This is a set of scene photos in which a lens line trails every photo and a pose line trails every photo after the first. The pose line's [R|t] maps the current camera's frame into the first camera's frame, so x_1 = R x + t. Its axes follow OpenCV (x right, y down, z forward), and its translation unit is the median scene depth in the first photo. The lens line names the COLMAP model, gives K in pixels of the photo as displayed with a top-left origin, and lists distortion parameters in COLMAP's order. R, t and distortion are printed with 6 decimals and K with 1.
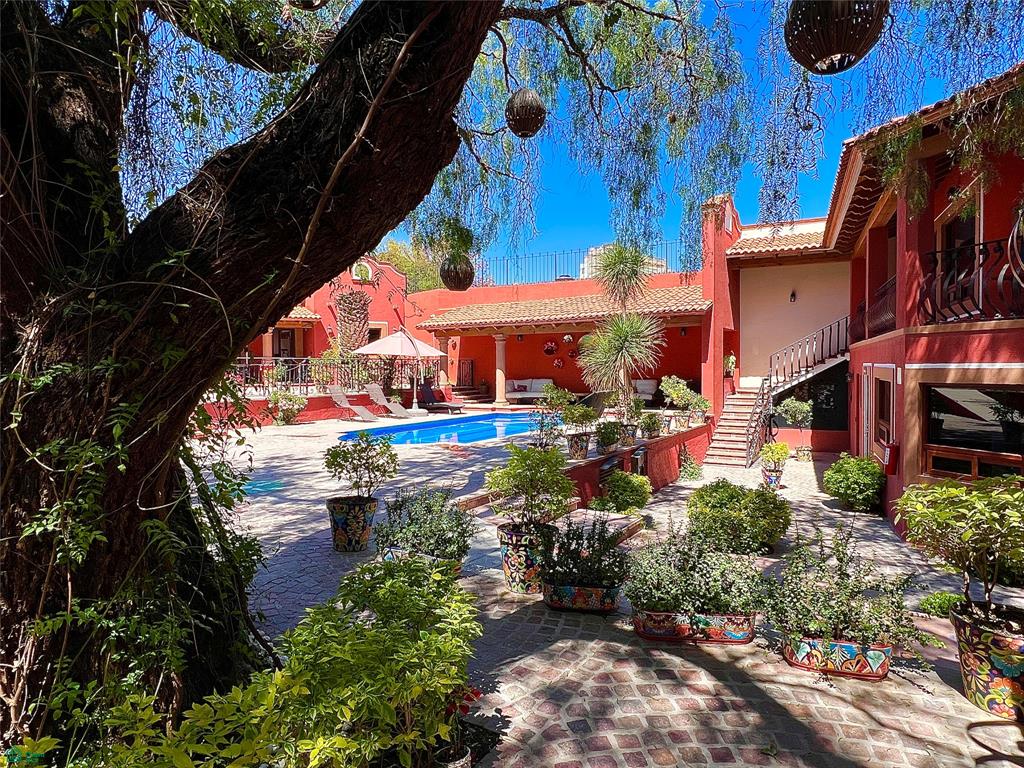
lens RADIAL K [[566.3, 0, 512.0], [0, 566.3, 384.0], [0, 0, 1]] dist [-0.000543, -0.000020]
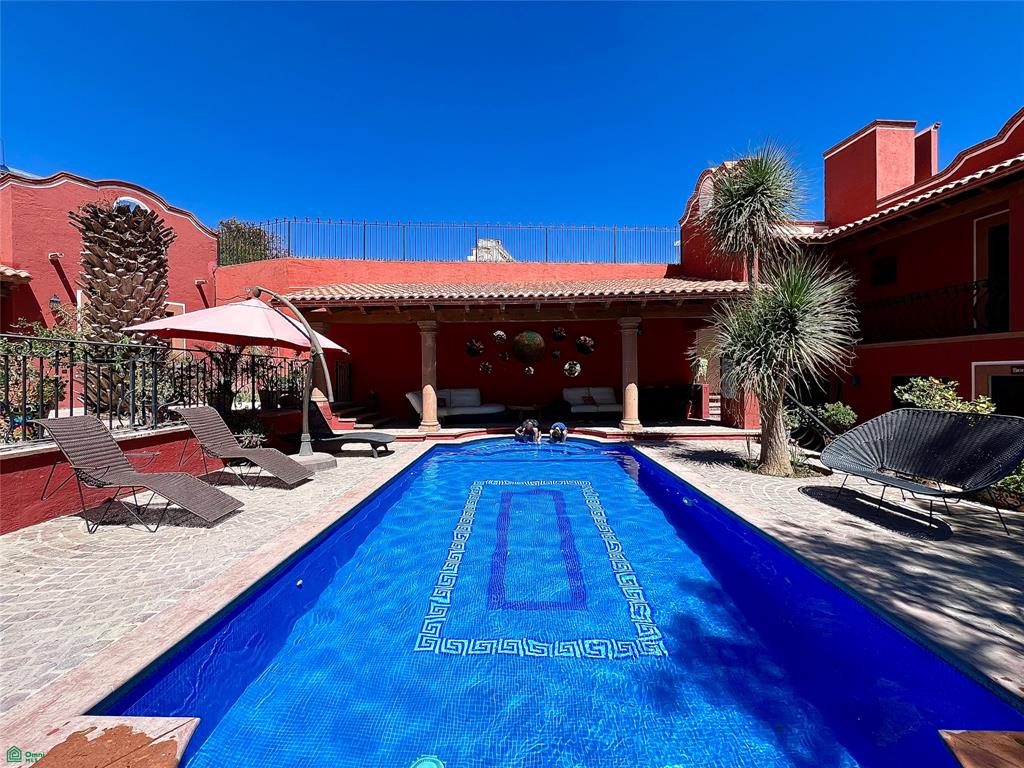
lens RADIAL K [[406.2, 0, 512.0], [0, 406.2, 384.0], [0, 0, 1]] dist [-0.001930, -0.000142]
pose [[0.859643, -0.009066, 0.510816, -0.169122], [0.022602, 0.999538, -0.020296, -0.003489], [-0.510396, 0.028993, 0.859451, 0.526252]]
